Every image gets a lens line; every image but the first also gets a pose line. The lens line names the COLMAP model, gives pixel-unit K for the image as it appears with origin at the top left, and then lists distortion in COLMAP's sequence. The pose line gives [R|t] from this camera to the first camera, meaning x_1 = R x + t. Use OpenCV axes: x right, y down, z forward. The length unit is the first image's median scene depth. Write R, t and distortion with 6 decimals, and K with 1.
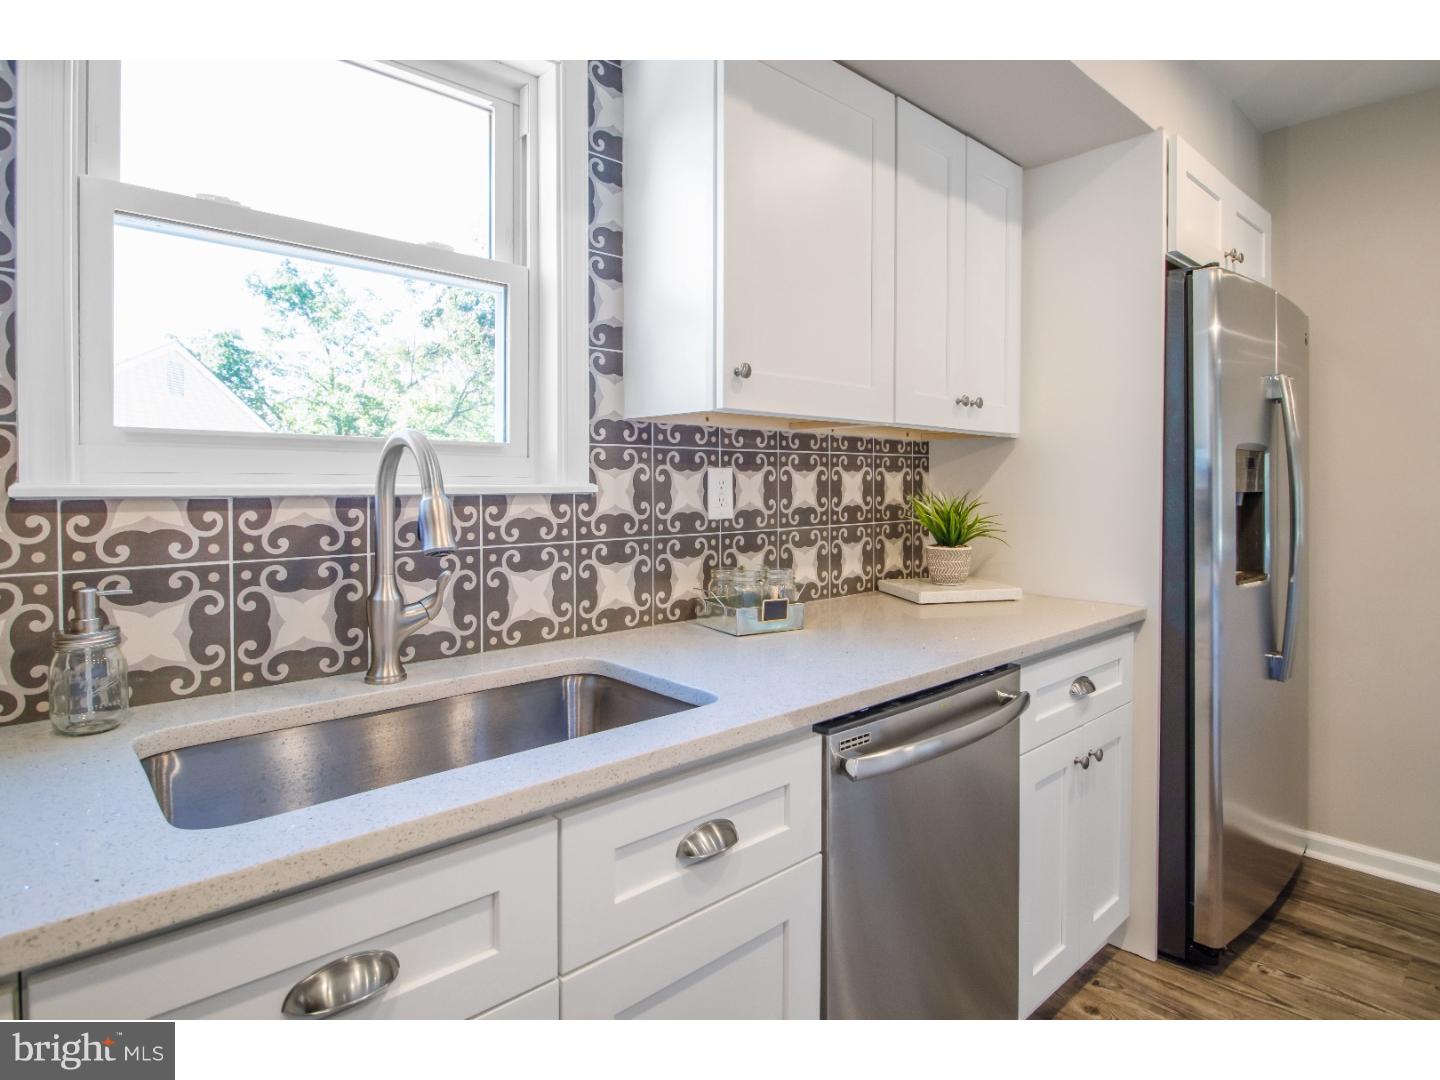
lens RADIAL K [[764.8, 0, 657.0], [0, 764.8, 500.4], [0, 0, 1]] dist [-0.006586, -0.001457]
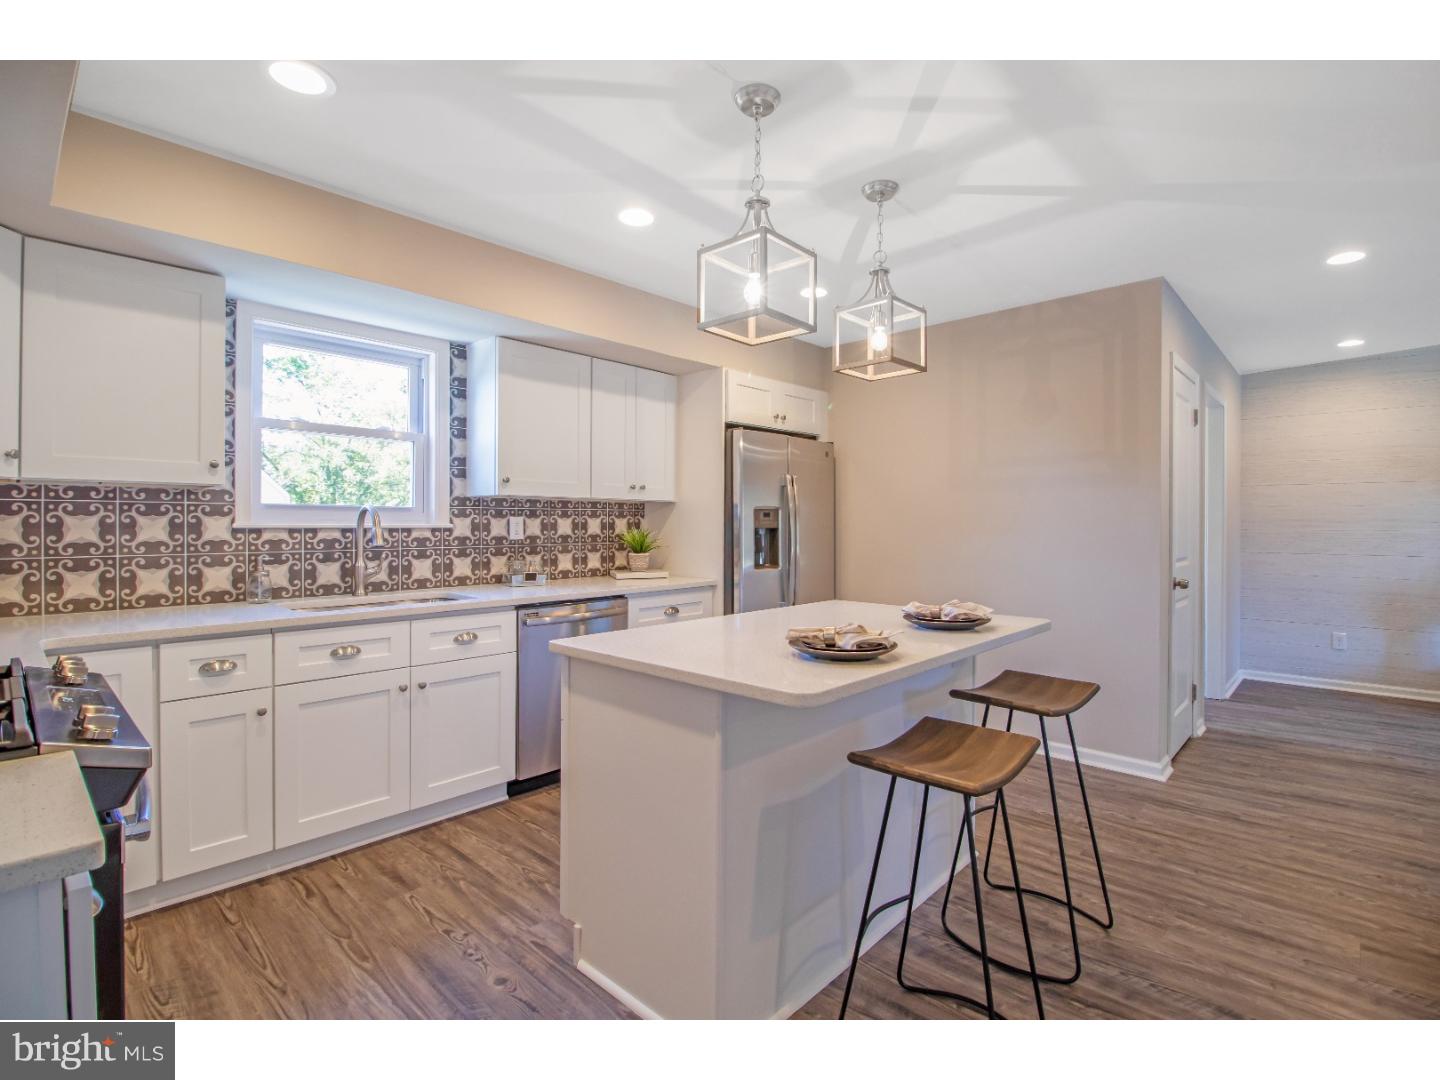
lens RADIAL K [[682.6, 0, 708.2], [0, 682.6, 525.8], [0, 0, 1]] dist [-0.031096, -0.000871]
pose [[0.992578, 0.001450, 0.121601, 0.444774], [0.000887, 0.999816, -0.019167, 0.025614], [-0.121606, 0.019132, 0.992394, -1.181027]]
